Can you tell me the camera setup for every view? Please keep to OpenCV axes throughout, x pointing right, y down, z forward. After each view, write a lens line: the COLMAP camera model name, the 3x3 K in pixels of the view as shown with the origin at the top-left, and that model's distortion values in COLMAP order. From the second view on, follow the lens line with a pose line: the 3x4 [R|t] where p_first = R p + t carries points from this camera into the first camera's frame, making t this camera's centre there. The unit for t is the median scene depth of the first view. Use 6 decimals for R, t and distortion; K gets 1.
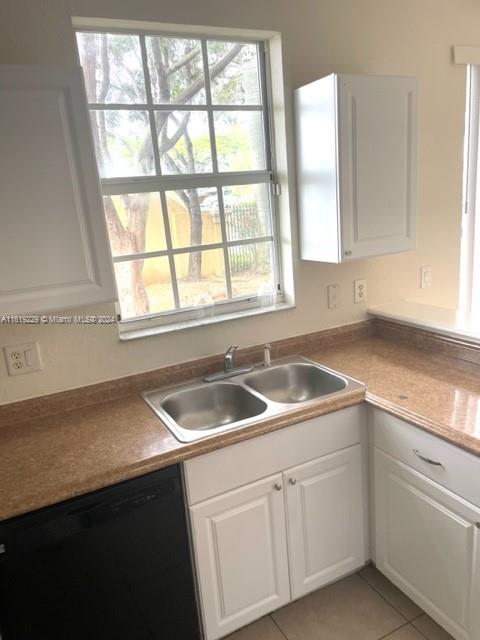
lens RADIAL K [[481.9, 0, 240.2], [0, 481.9, 323.5], [0, 0, 1]] dist [0.074934, -0.100832]
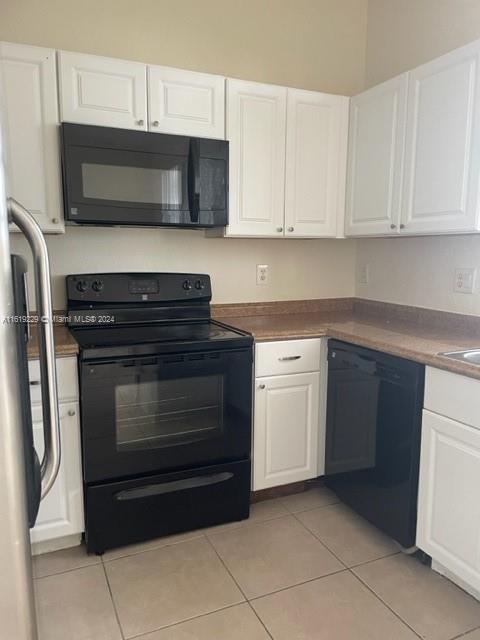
lens RADIAL K [[481.9, 0, 248.3], [0, 481.9, 324.4], [0, 0, 1]] dist [0.074934, -0.100832]
pose [[-0.029546, 0.230932, -0.972521, 0.842532], [-0.242126, 0.942317, 0.231115, 0.021888], [0.969795, 0.242301, 0.028073, 0.448947]]
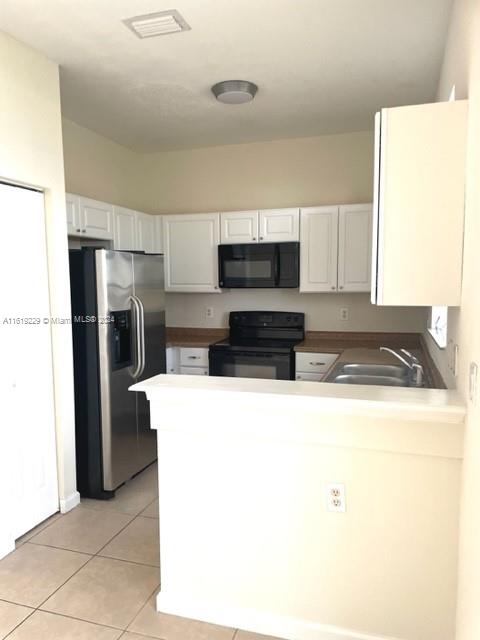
lens RADIAL K [[481.9, 0, 239.1], [0, 481.9, 325.6], [0, 0, 1]] dist [0.074934, -0.100832]
pose [[-0.700019, 0.156097, -0.696855, 1.370834], [-0.103784, 0.943220, 0.315539, -0.439700], [0.706542, 0.293206, -0.644072, 1.710474]]
